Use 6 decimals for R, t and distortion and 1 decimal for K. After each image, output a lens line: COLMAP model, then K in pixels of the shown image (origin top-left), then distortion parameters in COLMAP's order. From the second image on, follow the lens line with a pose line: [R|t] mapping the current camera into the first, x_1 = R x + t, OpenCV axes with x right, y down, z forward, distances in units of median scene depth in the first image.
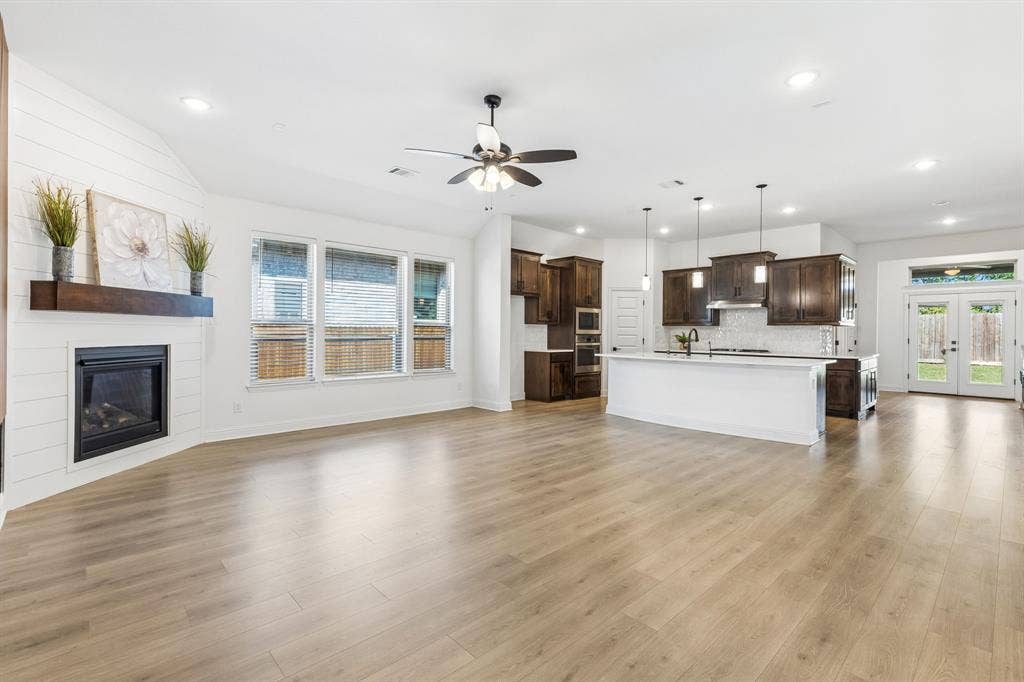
lens RADIAL K [[487.5, 0, 509.7], [0, 487.5, 336.2], [0, 0, 1]] dist [0.004451, 0.000317]
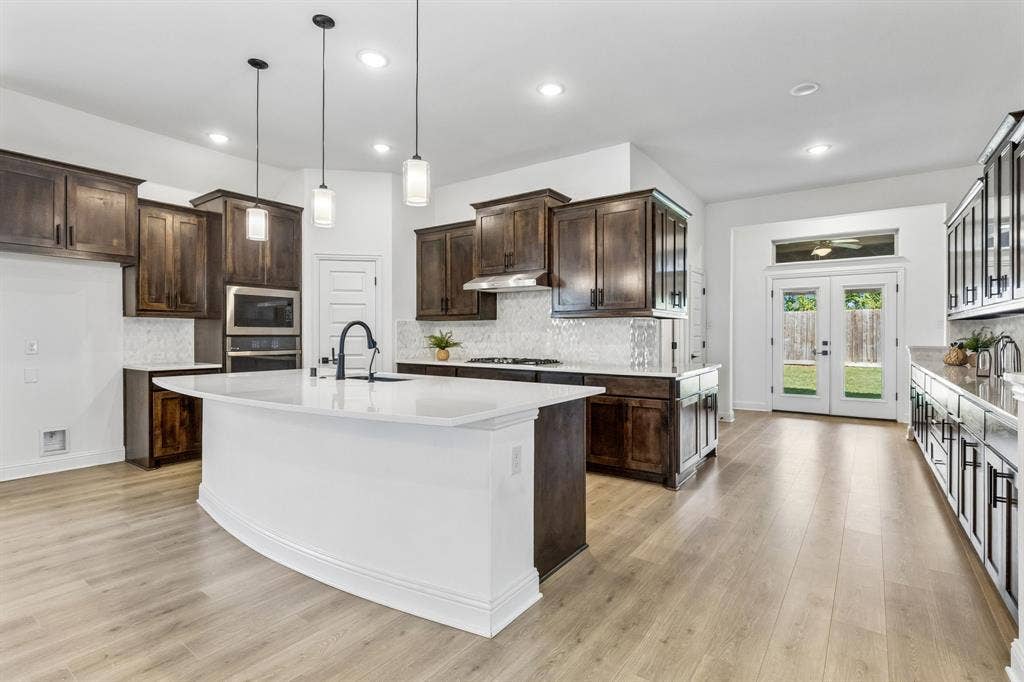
lens RADIAL K [[487.5, 0, 538.6], [0, 487.5, 337.1], [0, 0, 1]] dist [0.004451, 0.000317]
pose [[0.978326, -0.007738, 0.206927, 0.411757], [0.008093, 0.999967, -0.000871, 0.001178], [-0.206913, 0.002527, 0.978356, 0.456570]]
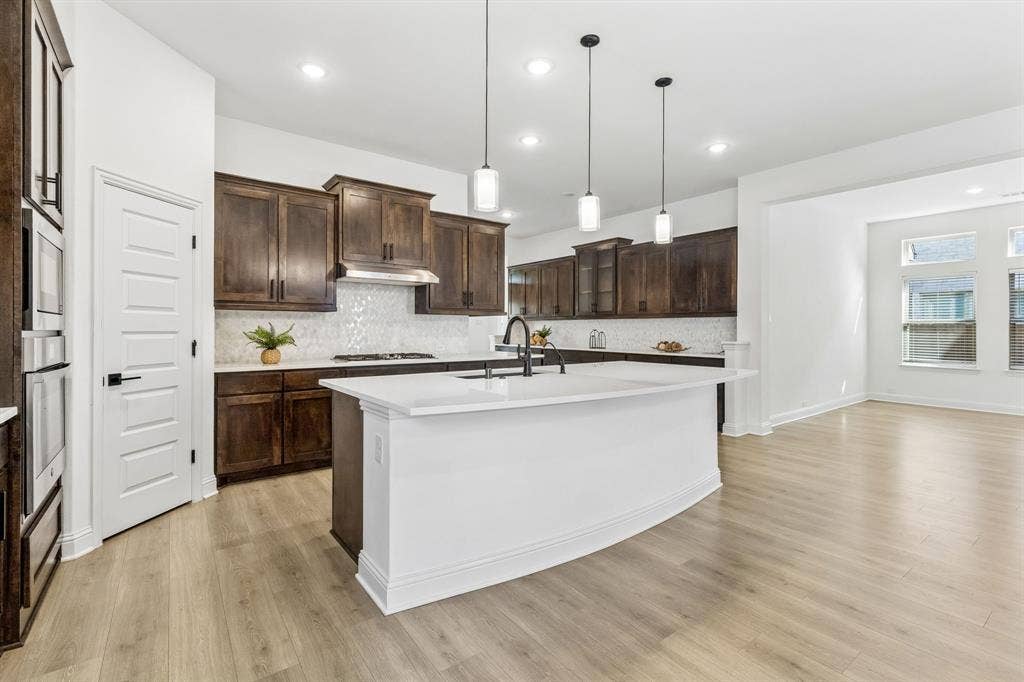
lens RADIAL K [[459.3, 0, 512.7], [0, 459.3, 331.4], [0, 0, 1]] dist [0.008192, -0.001682]
pose [[0.112467, -0.011571, 0.993588, -0.041977], [0.007236, 0.999915, 0.010826, -0.005215], [-0.993629, 0.005972, 0.112542, 0.865602]]
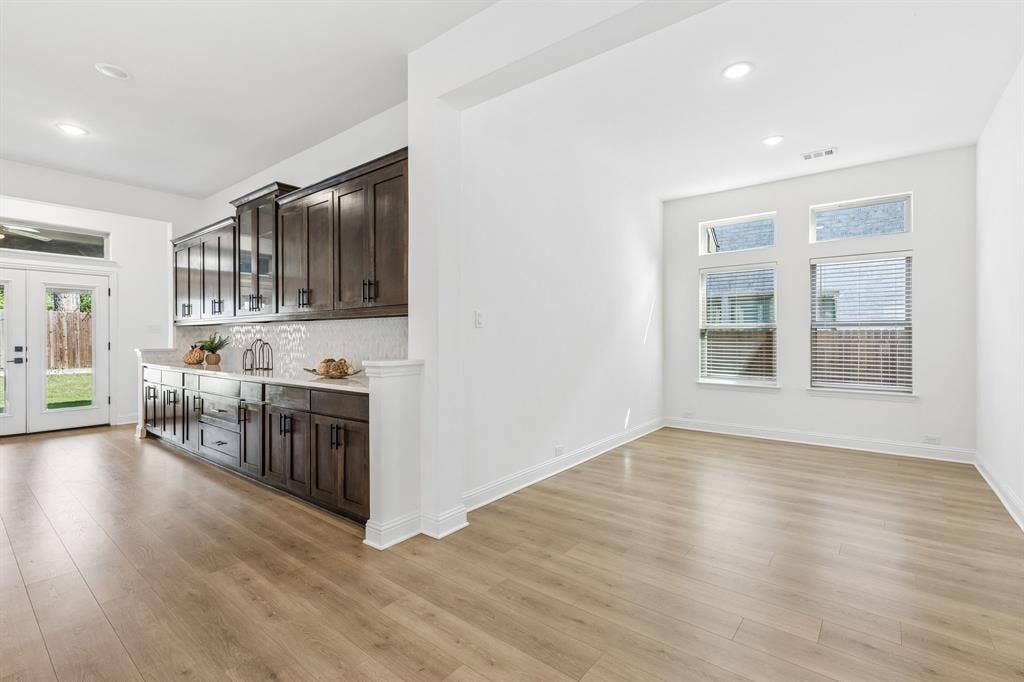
lens RADIAL K [[459.3, 0, 511.5], [0, 459.3, 339.2], [0, 0, 1]] dist [0.008192, -0.001682]
pose [[-0.134544, -0.011323, 0.990843, 0.306778], [0.009733, 0.999871, 0.012748, -0.001116], [-0.990860, 0.011359, -0.134417, 0.569647]]
